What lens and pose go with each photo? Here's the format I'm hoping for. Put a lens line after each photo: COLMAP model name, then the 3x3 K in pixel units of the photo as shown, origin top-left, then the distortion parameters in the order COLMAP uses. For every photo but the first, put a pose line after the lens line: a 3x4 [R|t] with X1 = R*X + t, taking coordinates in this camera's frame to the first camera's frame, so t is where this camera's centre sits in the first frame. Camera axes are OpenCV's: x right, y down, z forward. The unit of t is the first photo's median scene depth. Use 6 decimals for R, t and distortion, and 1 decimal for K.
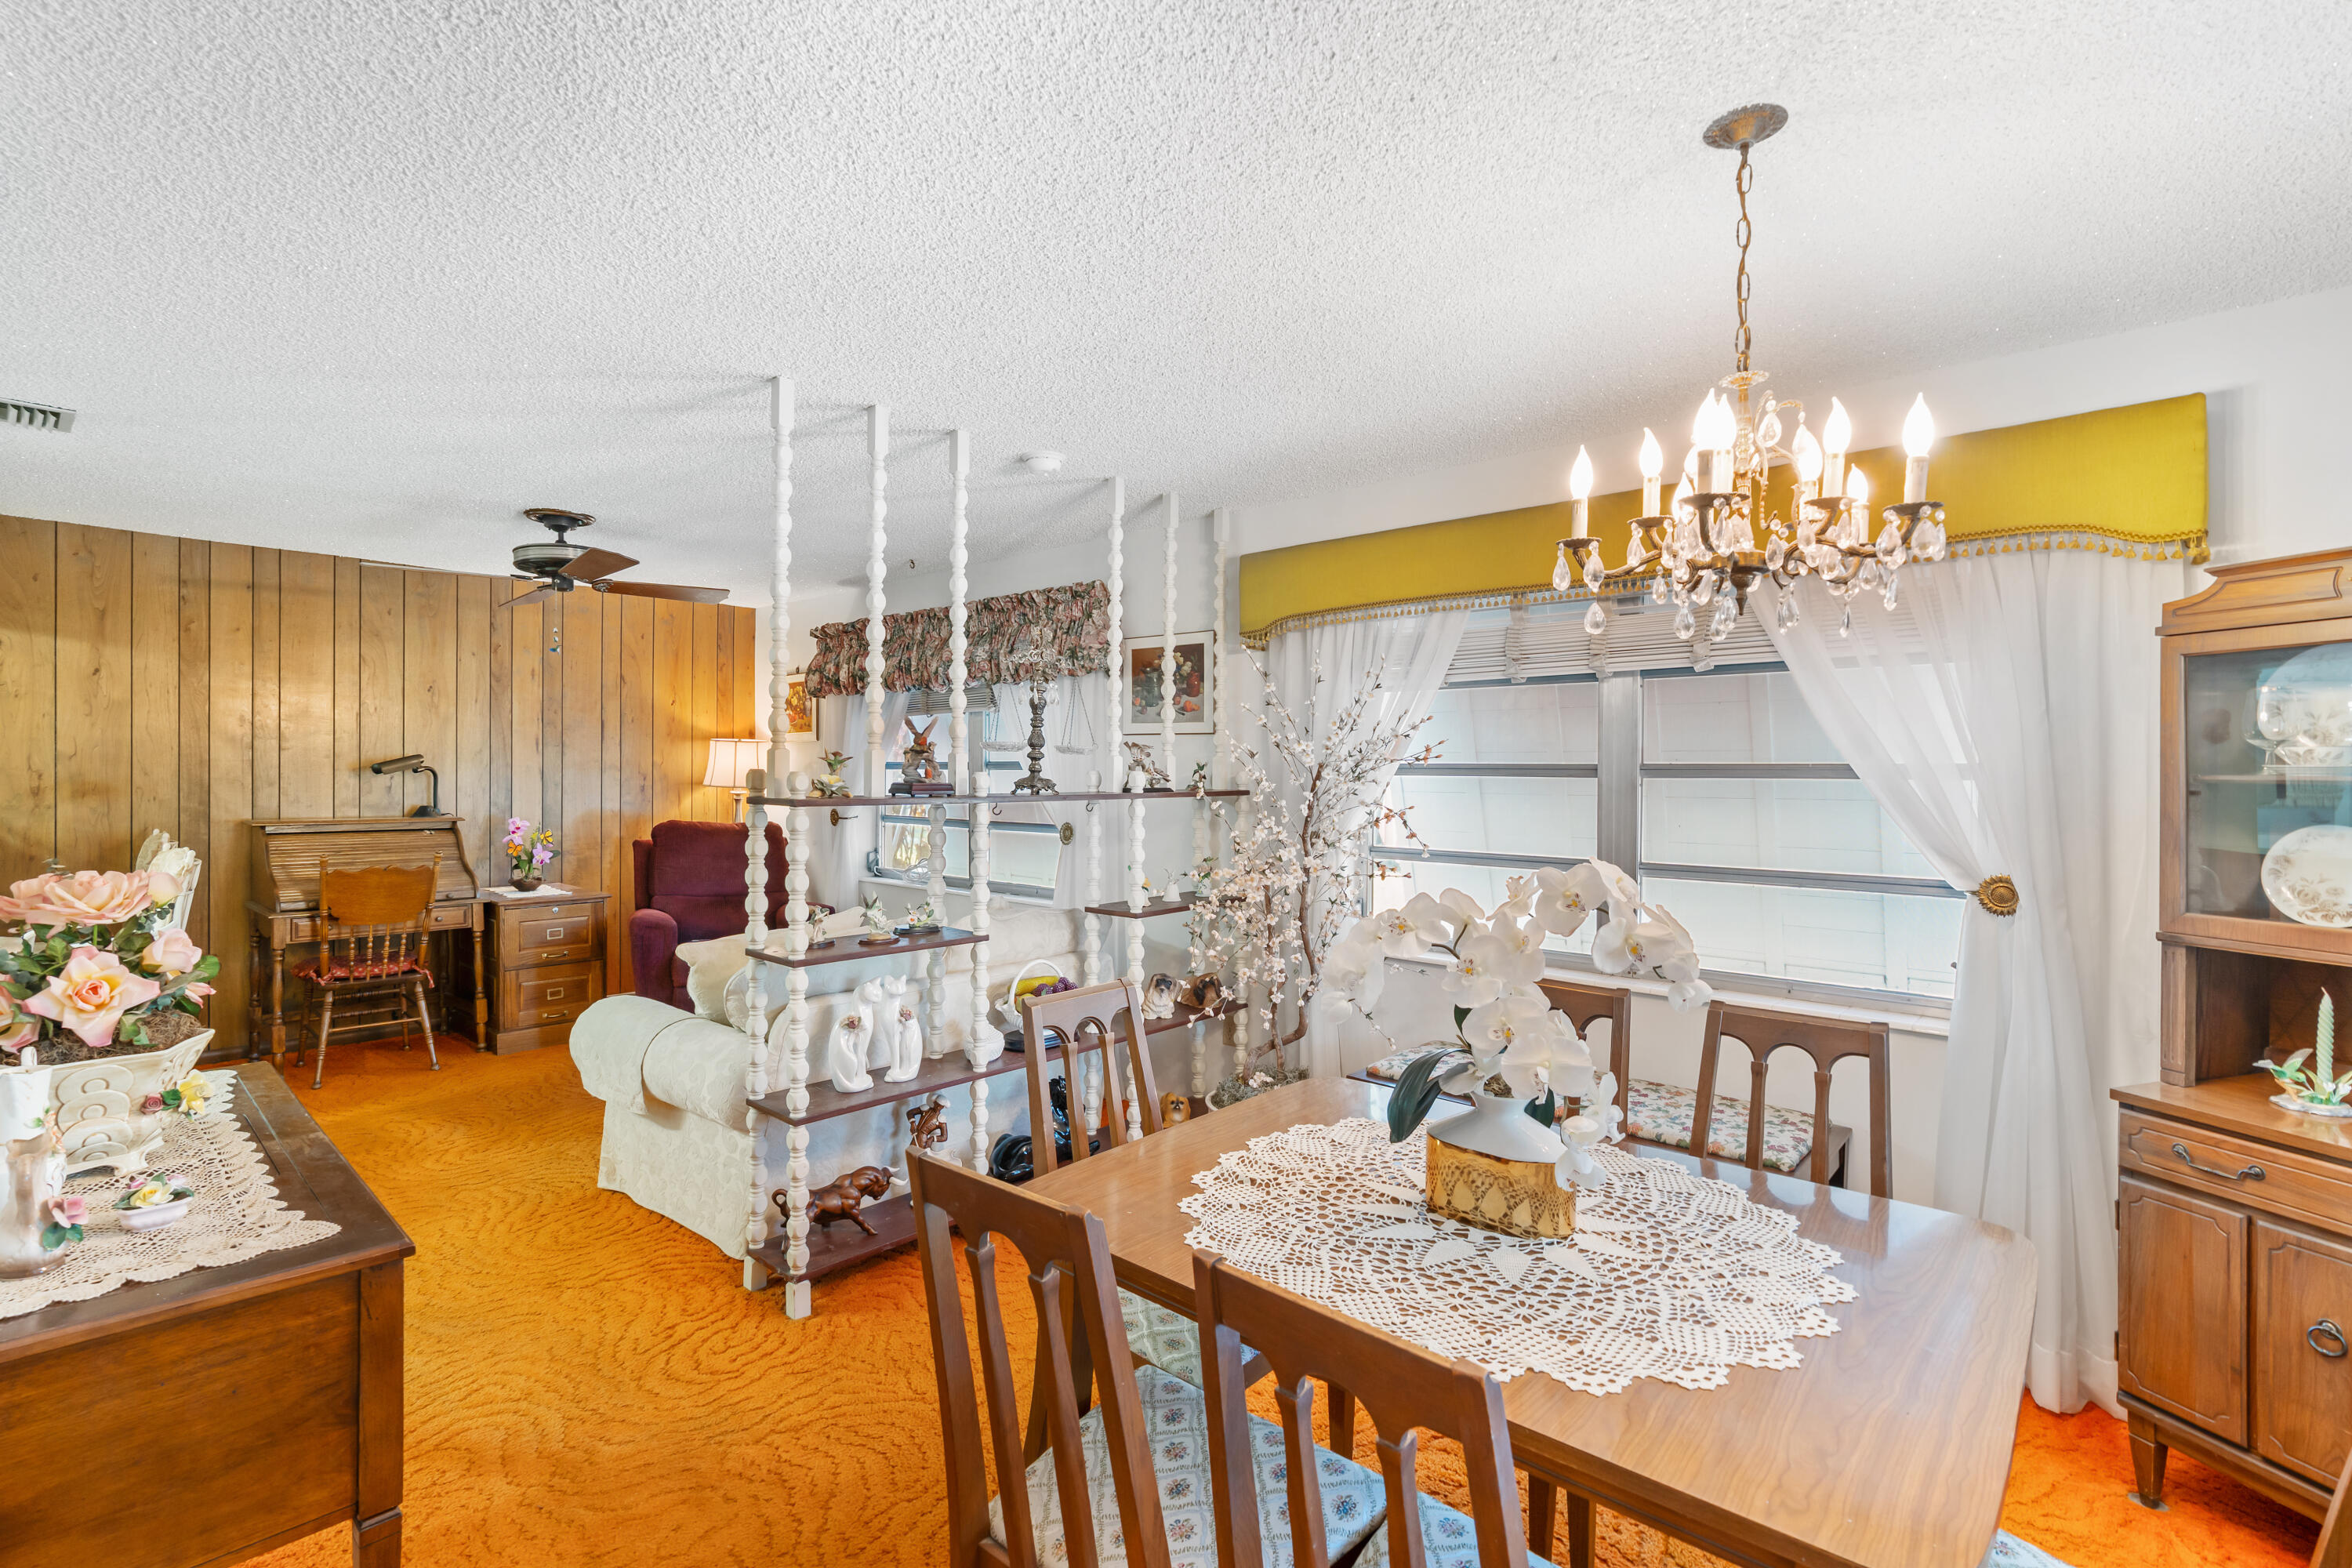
lens RADIAL K [[1085.4, 0, 1171.0], [0, 1085.4, 780.5], [0, 0, 1]] dist [-0.001099, 0.000997]
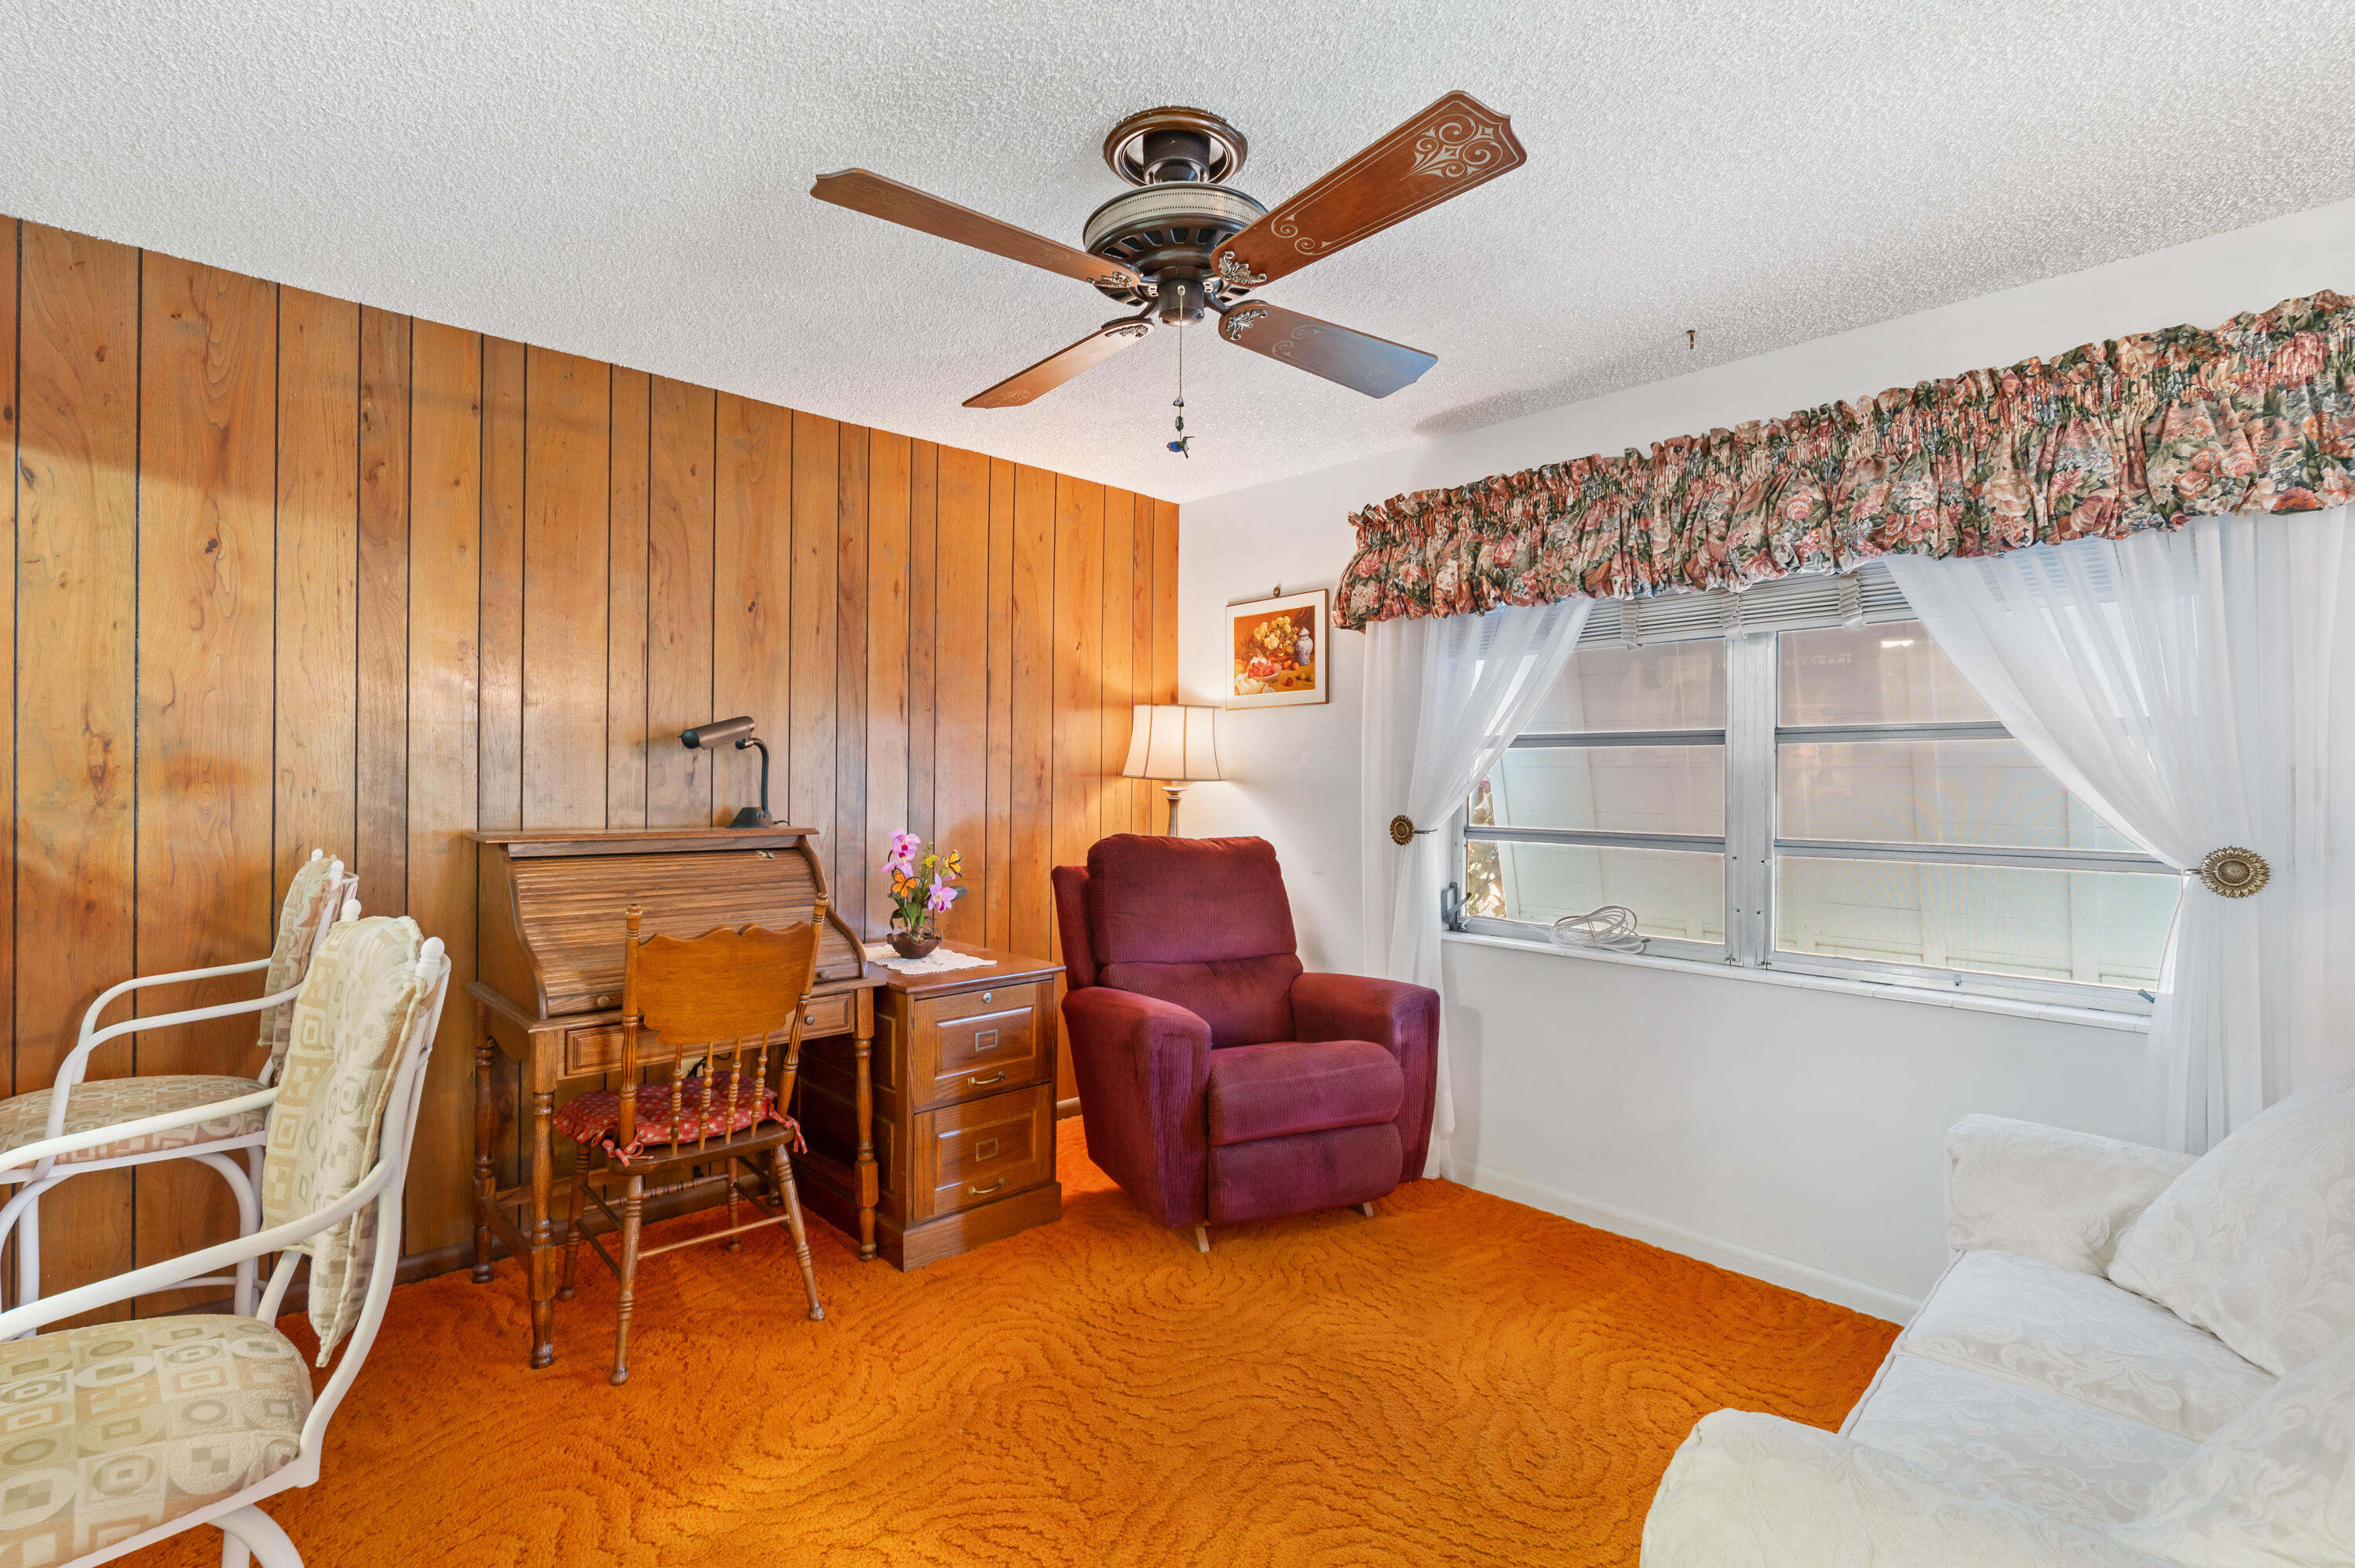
lens RADIAL K [[1087.6, 0, 1161.4], [0, 1087.6, 783.5], [0, 0, 1]] dist [-0.000887, 0.000509]
pose [[0.996750, 0.002150, -0.080533, -0.476711], [-0.002578, 0.999983, -0.005207, 0.014504], [0.080521, 0.005398, 0.996738, 0.499132]]
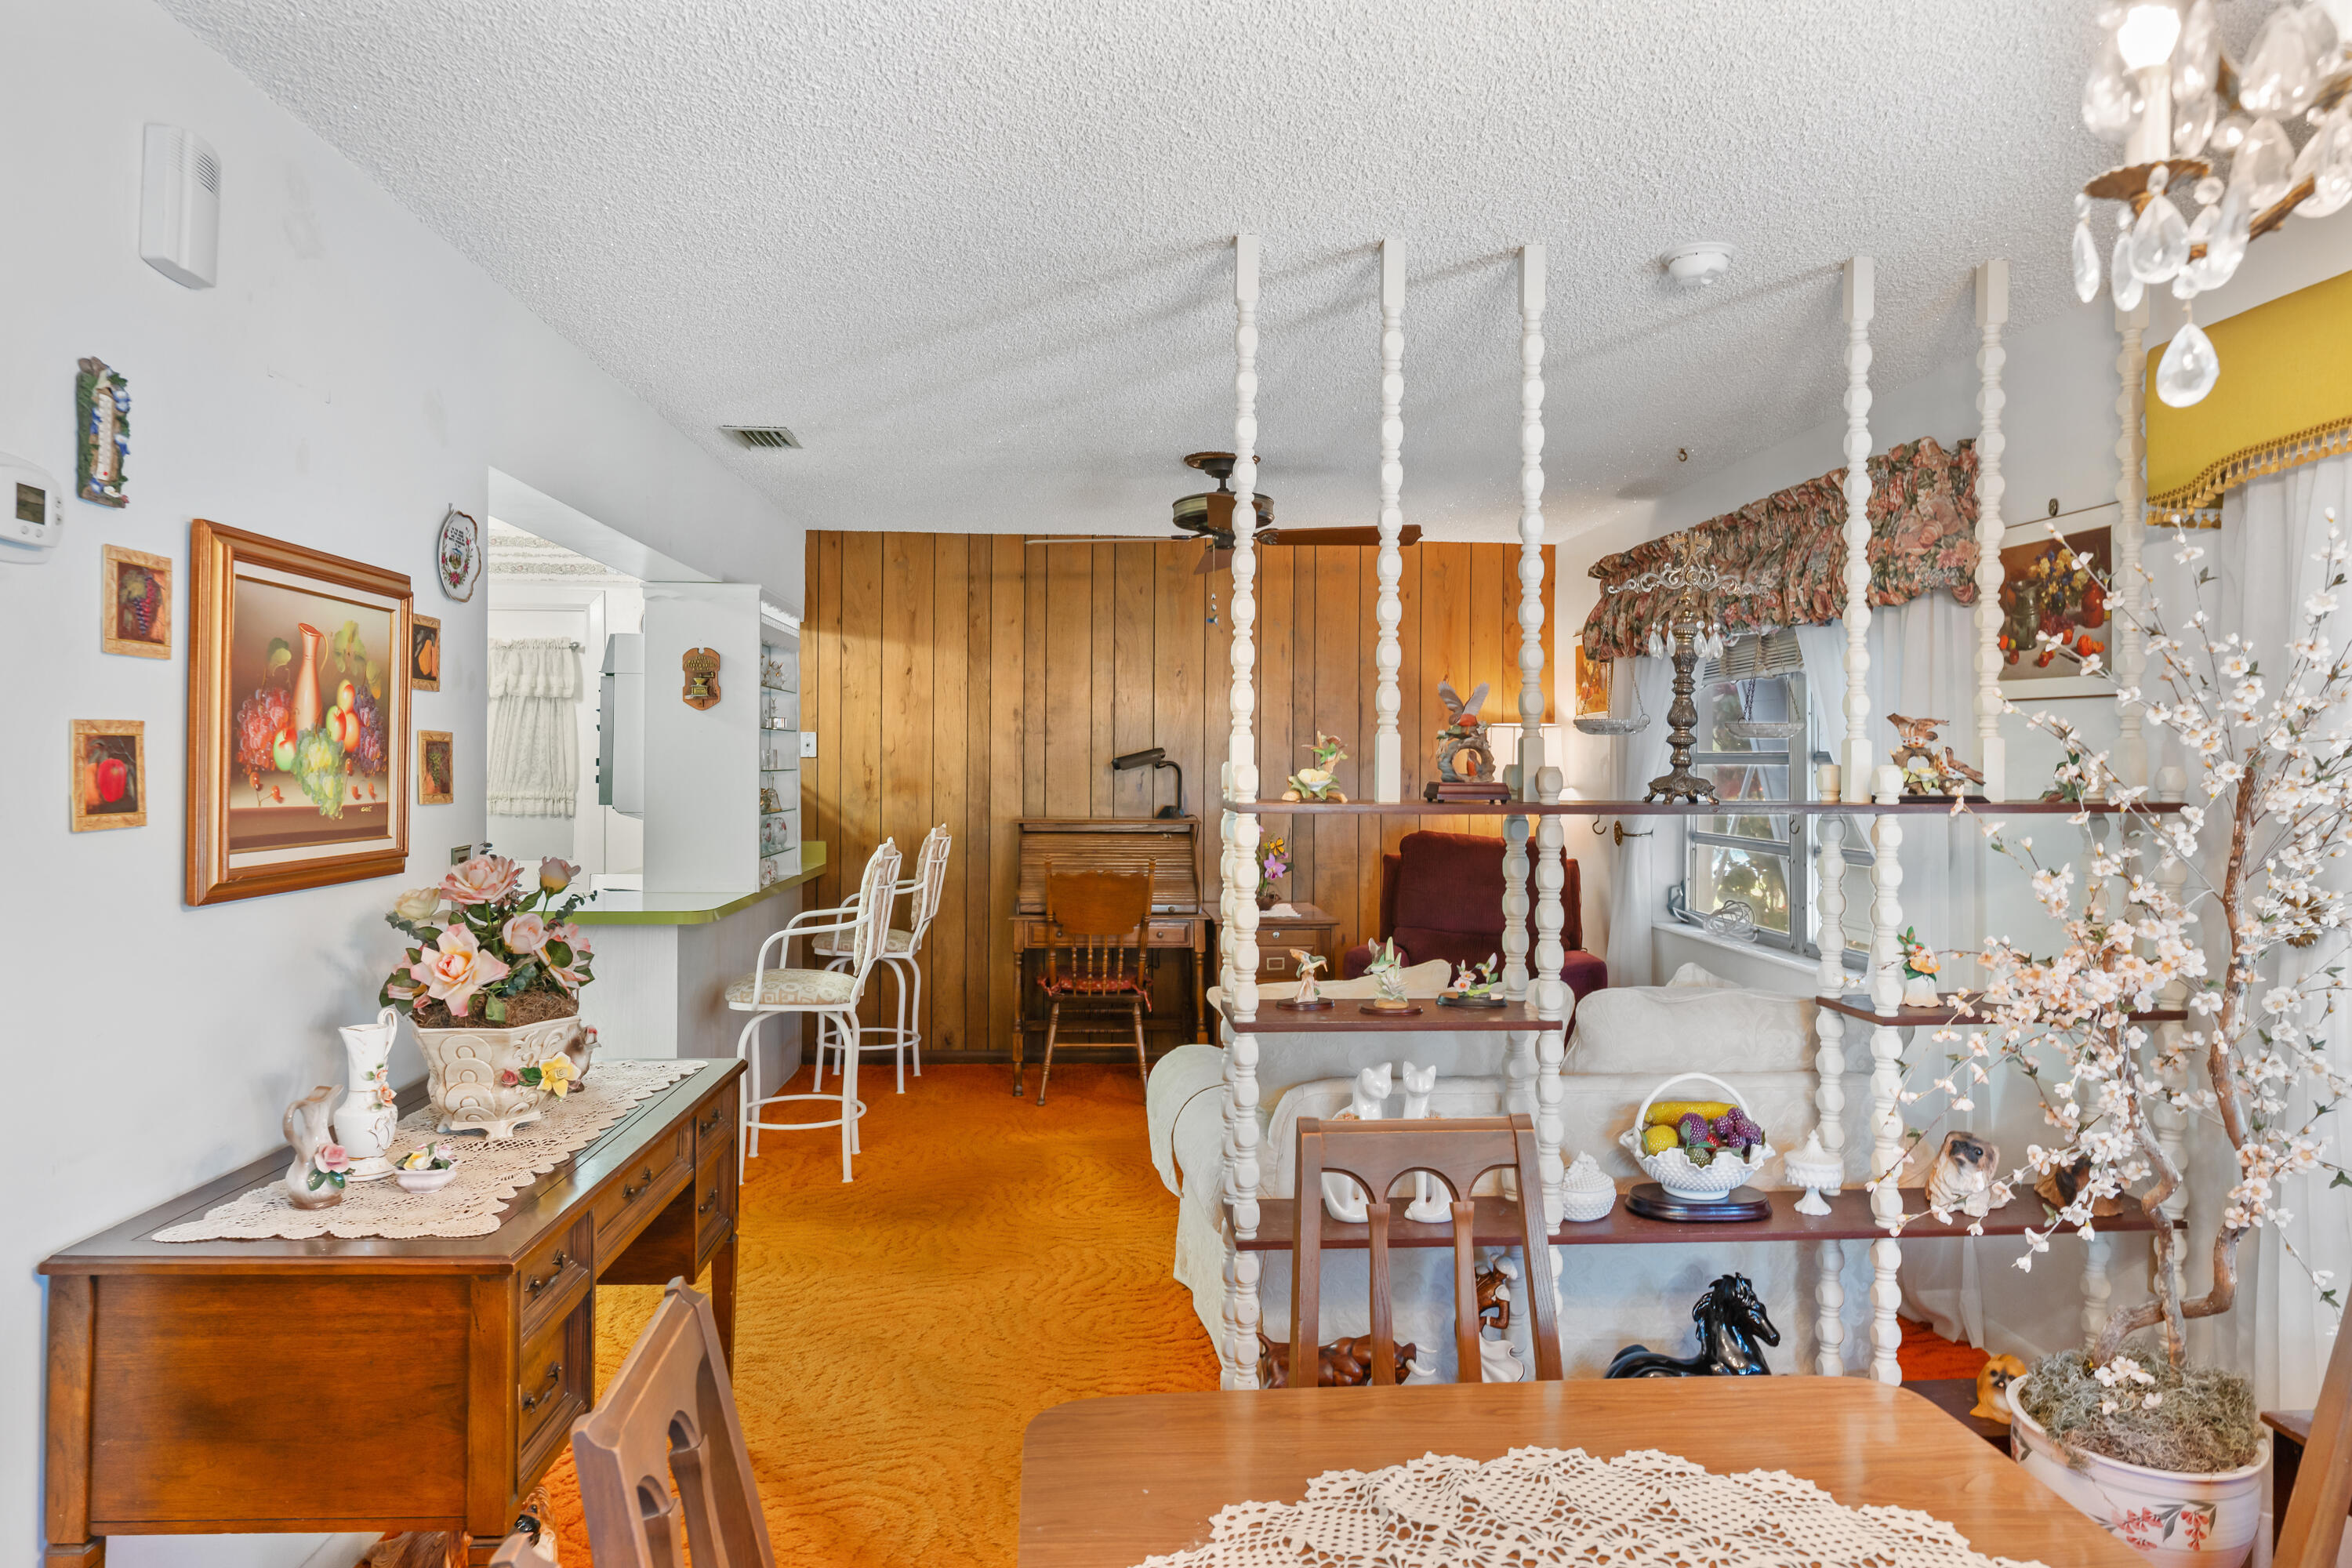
lens RADIAL K [[1500.0, 0, 1170.4], [0, 1500.0, 758.0], [0, 0, 1]] dist [-0.004633, 0.001046]
pose [[0.719808, -0.003627, -0.694164, 0.182847], [-0.007704, 0.999883, -0.013213, 0.000472], [0.694131, 0.014859, 0.719695, 0.134125]]
